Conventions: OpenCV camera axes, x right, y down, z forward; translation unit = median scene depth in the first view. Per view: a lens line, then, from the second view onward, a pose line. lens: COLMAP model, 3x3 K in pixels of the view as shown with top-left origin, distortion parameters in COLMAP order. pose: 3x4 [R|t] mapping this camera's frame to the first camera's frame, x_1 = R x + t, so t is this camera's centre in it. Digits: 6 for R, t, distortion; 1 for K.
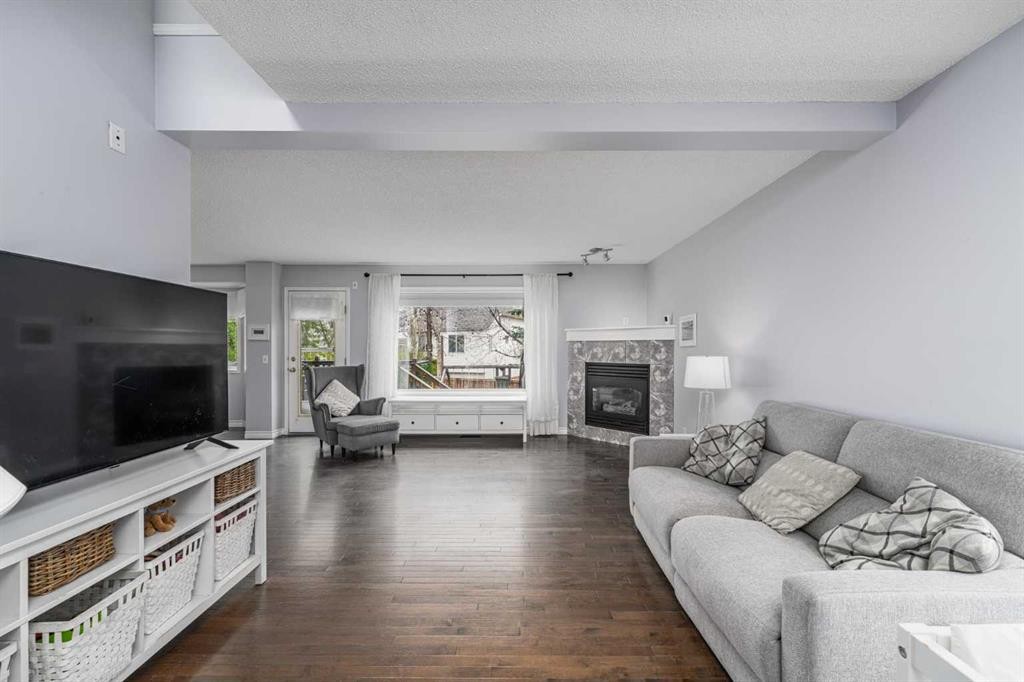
lens RADIAL K [[420.5, 0, 513.2], [0, 420.5, 345.7], [0, 0, 1]] dist [-0.002288, 0.000002]
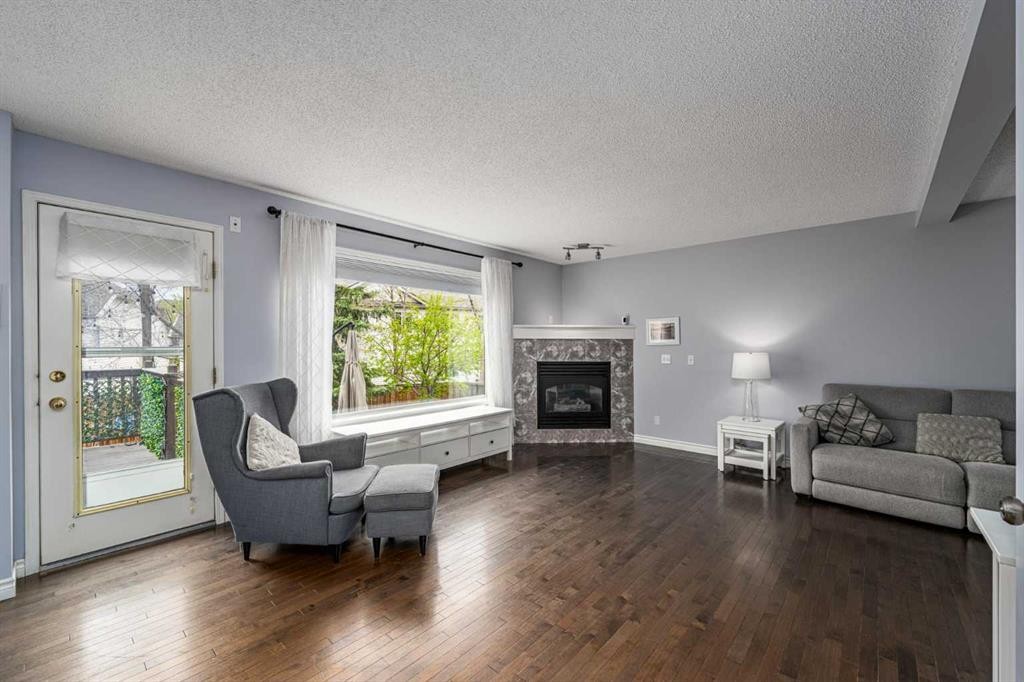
lens RADIAL K [[420.5, 0, 512.7], [0, 420.5, 341.8], [0, 0, 1]] dist [-0.002288, 0.000002]
pose [[0.652884, 0.005554, 0.757437, -0.585836], [-0.002813, 0.999984, -0.004908, -0.000140], [-0.757452, 0.001074, 0.652889, 0.445342]]
